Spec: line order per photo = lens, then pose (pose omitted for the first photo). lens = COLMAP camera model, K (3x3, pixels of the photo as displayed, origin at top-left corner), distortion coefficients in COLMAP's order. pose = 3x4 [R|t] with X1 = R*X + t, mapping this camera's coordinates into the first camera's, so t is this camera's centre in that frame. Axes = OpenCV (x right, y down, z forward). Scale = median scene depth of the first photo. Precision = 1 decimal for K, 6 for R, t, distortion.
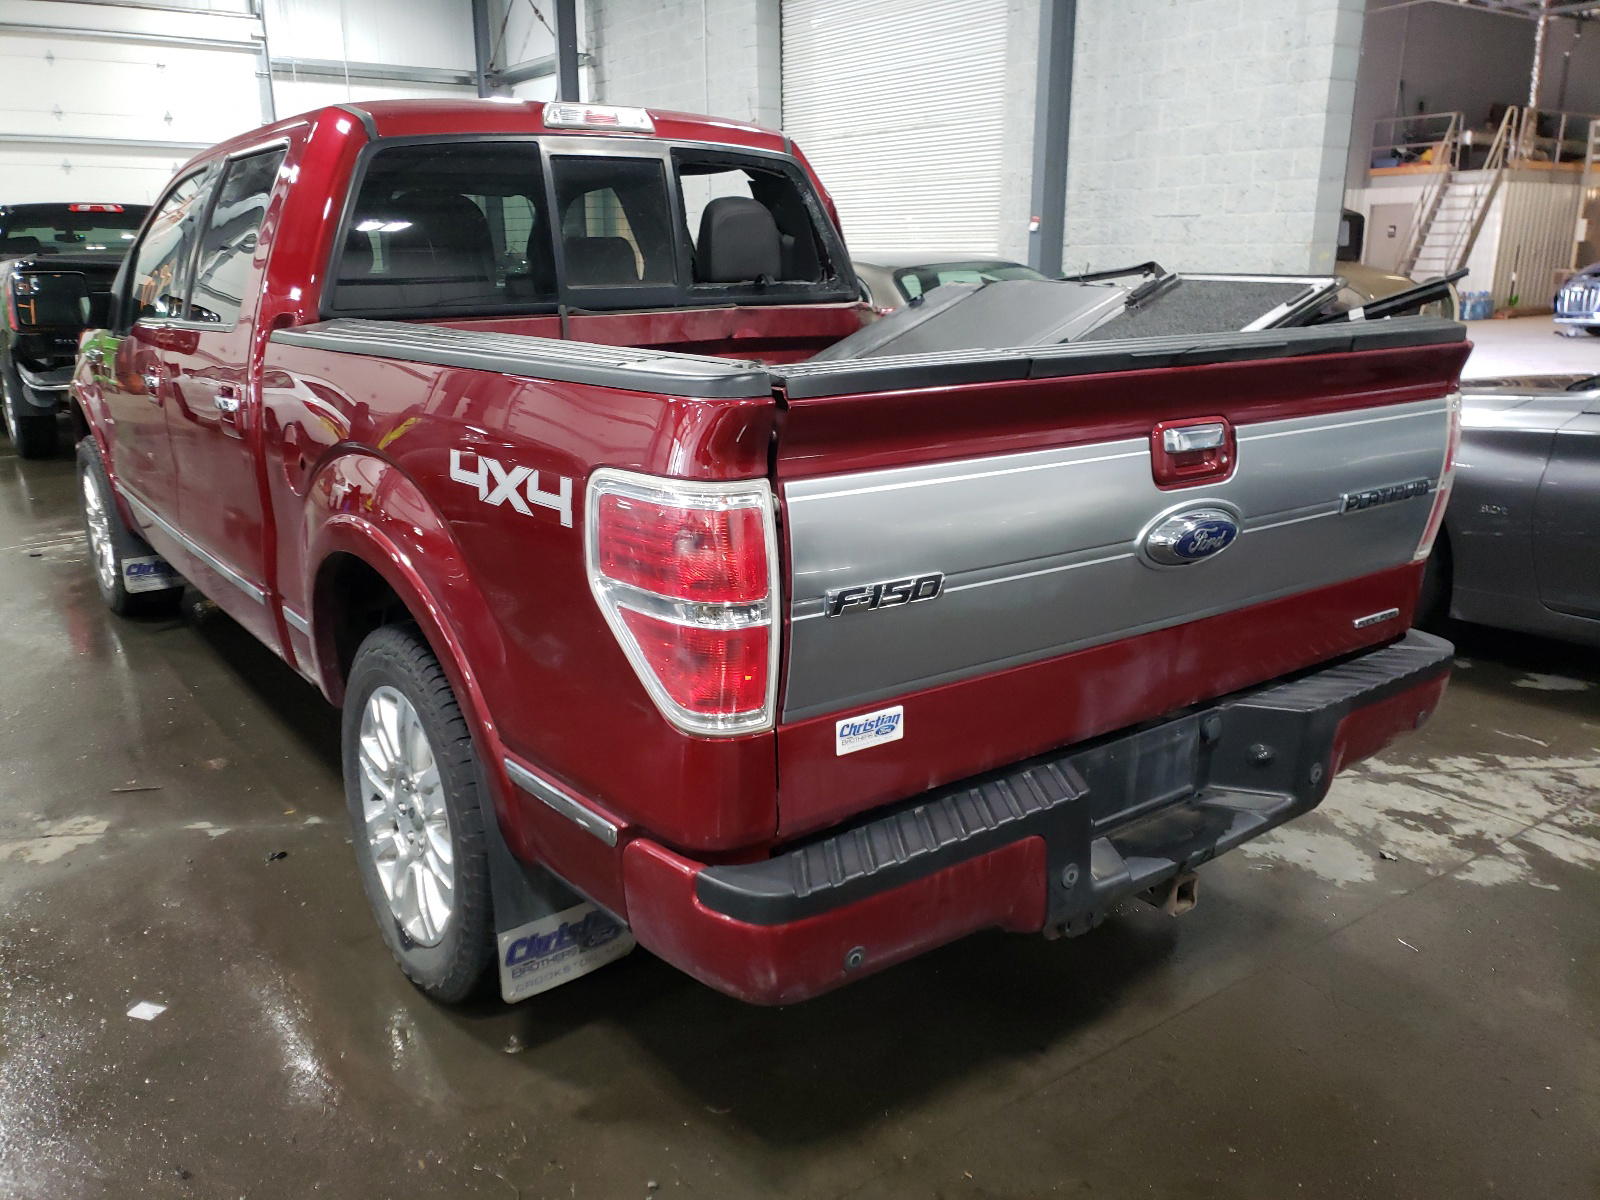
lens RADIAL K [[1235.0, 0, 742.6], [0, 1235.0, 592.7], [0, 0, 1]] dist [0.086828, -0.128101]
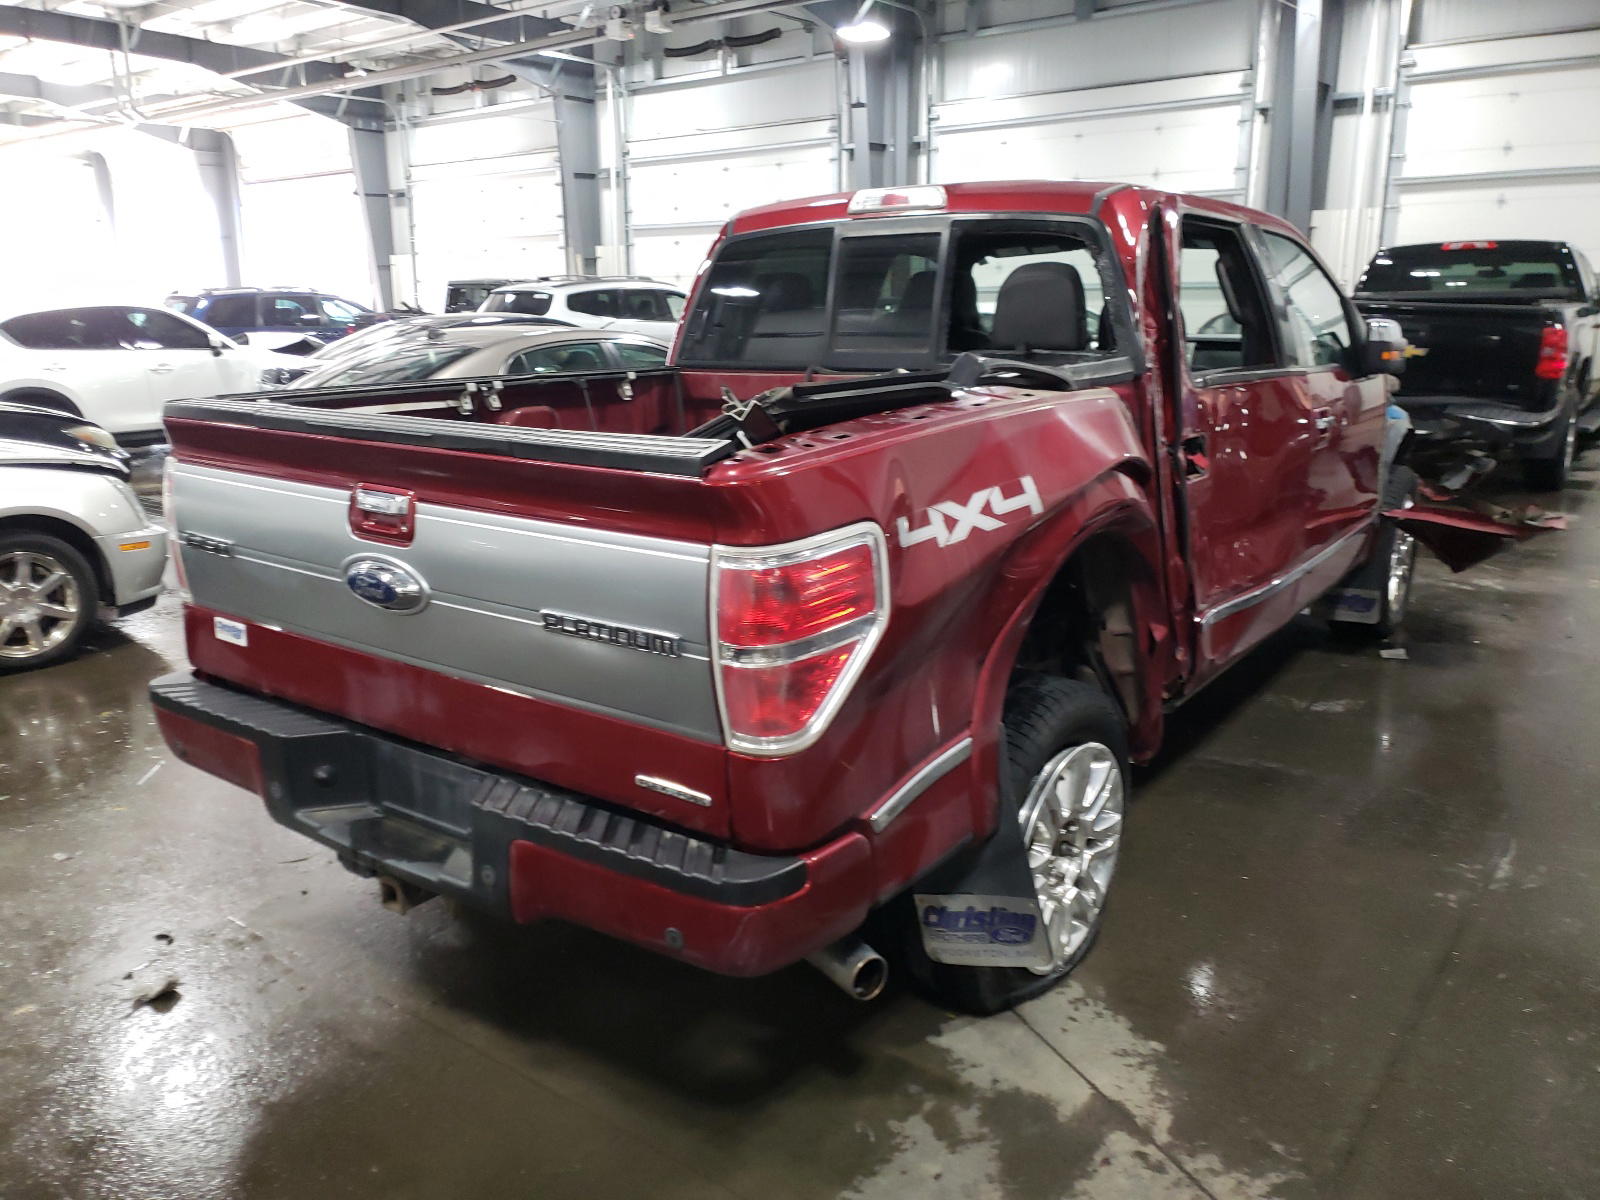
lens RADIAL K [[1240.8, 0, 800.0], [0, 1240.8, 600.0], [0, 0, 1]] dist [0.065495, -0.005308]
pose [[0.304064, 0.228028, -0.924959, 1.255580], [-0.240088, 0.957933, 0.157232, -0.248453], [0.921902, 0.174263, 0.346019, 0.764973]]
